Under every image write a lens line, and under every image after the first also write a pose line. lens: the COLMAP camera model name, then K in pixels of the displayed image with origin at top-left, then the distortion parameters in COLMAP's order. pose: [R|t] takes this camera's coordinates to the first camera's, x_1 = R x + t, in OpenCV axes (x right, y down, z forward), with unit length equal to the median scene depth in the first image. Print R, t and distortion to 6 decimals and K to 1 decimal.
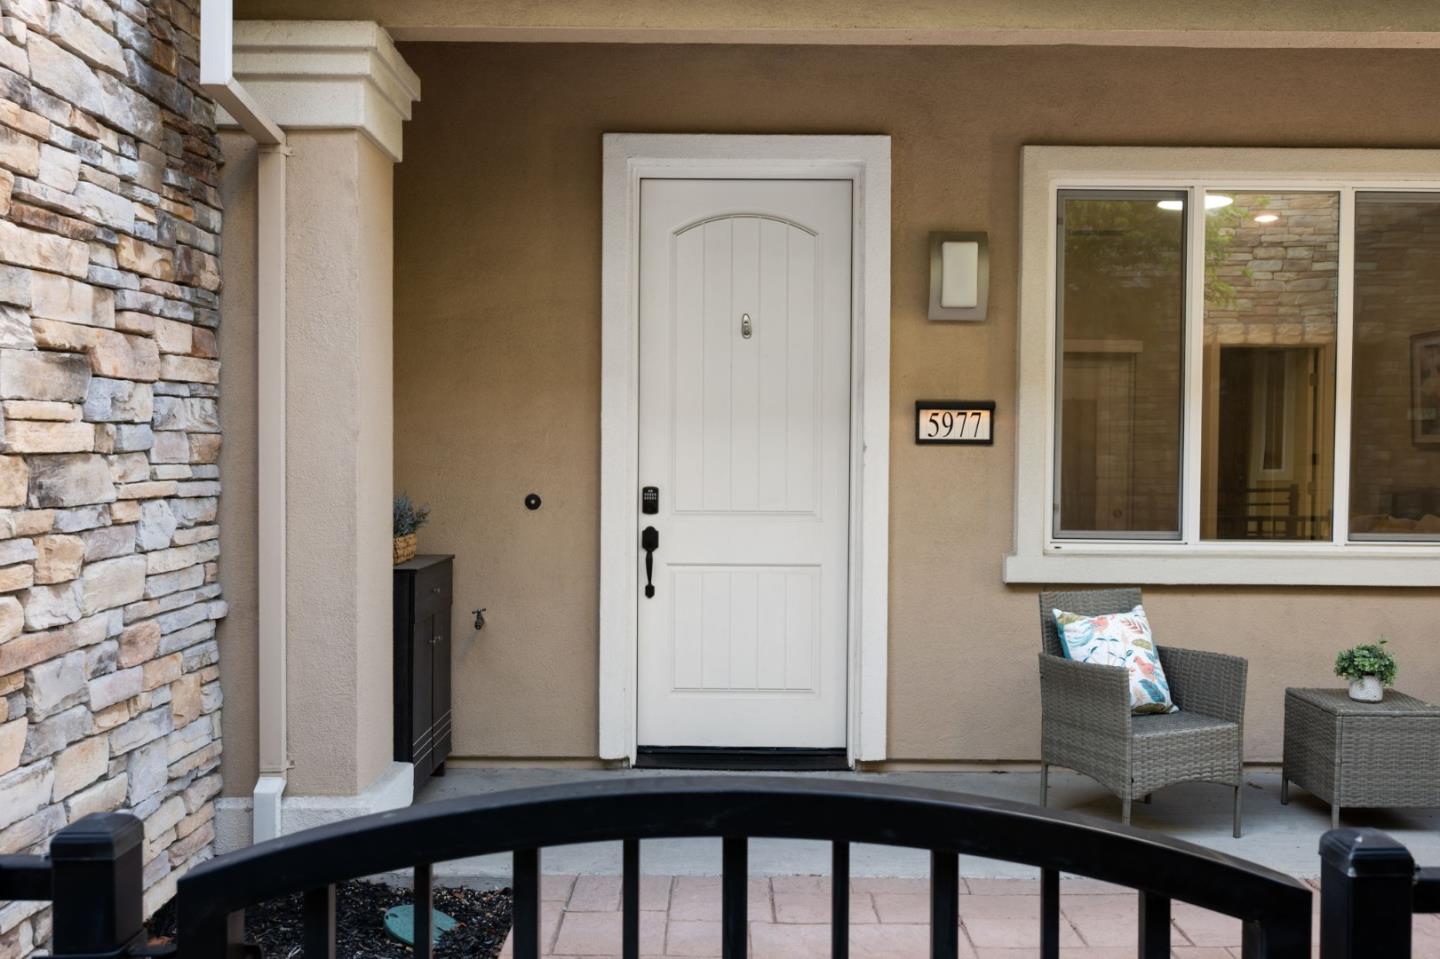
lens RADIAL K [[1224.1, 0, 720.0], [0, 1224.1, 479.5], [0, 0, 1]] dist [-0.004134, -0.004454]
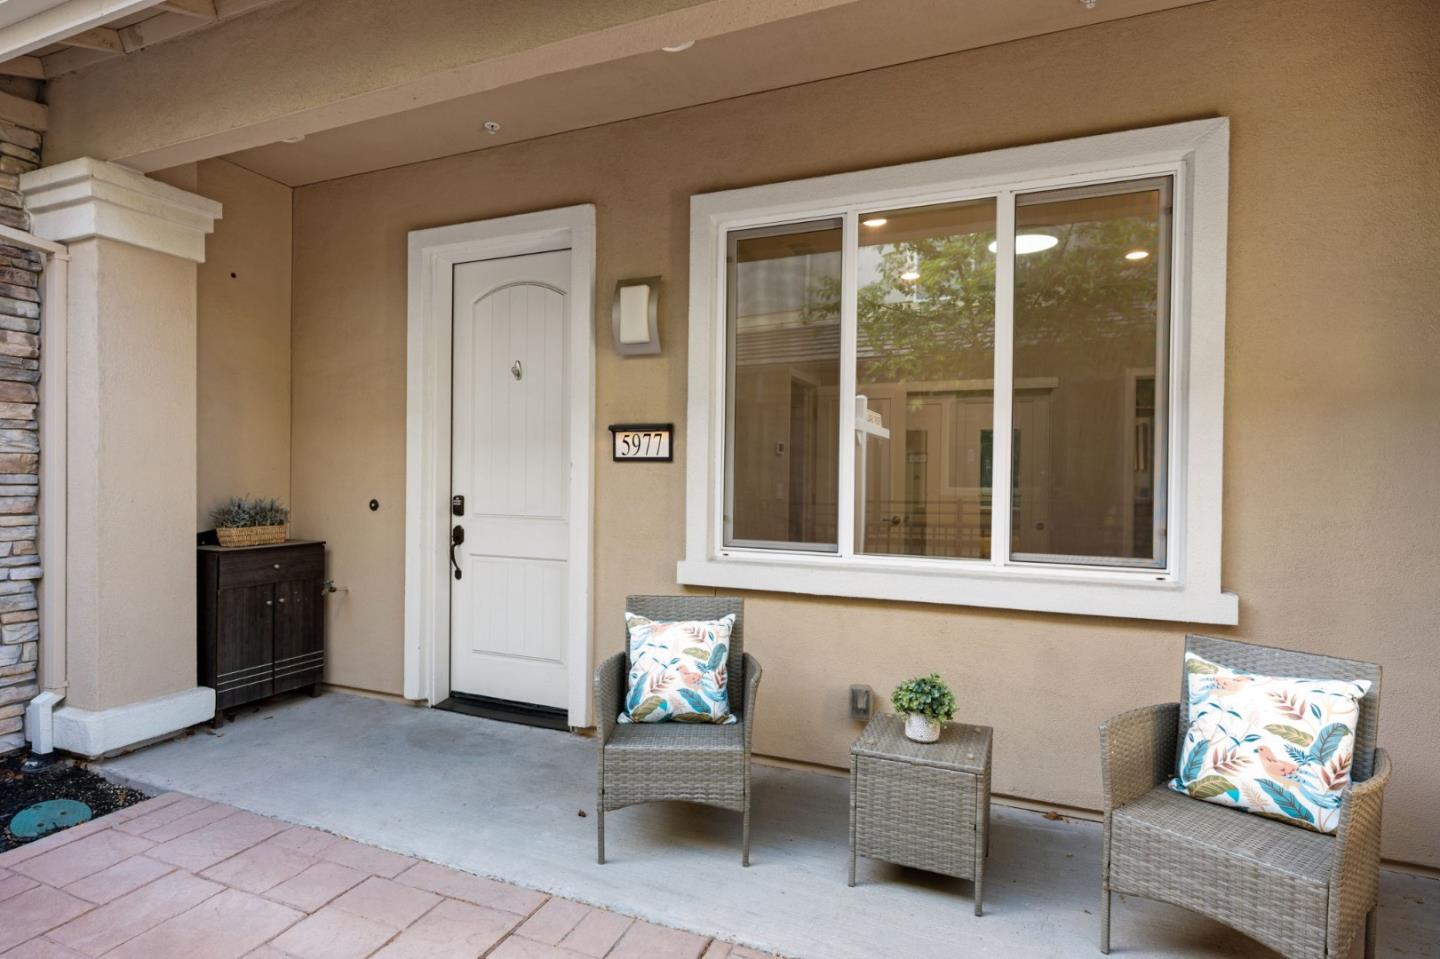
lens RADIAL K [[749.7, 0, 720.0], [0, 749.7, 479.5], [0, 0, 1]] dist [-0.001240, 0.000222]
pose [[0.920665, 0.003869, -0.390333, 0.538203], [-0.011446, 0.999788, -0.017089, -0.000470], [0.390185, 0.020201, 0.920515, 0.376960]]
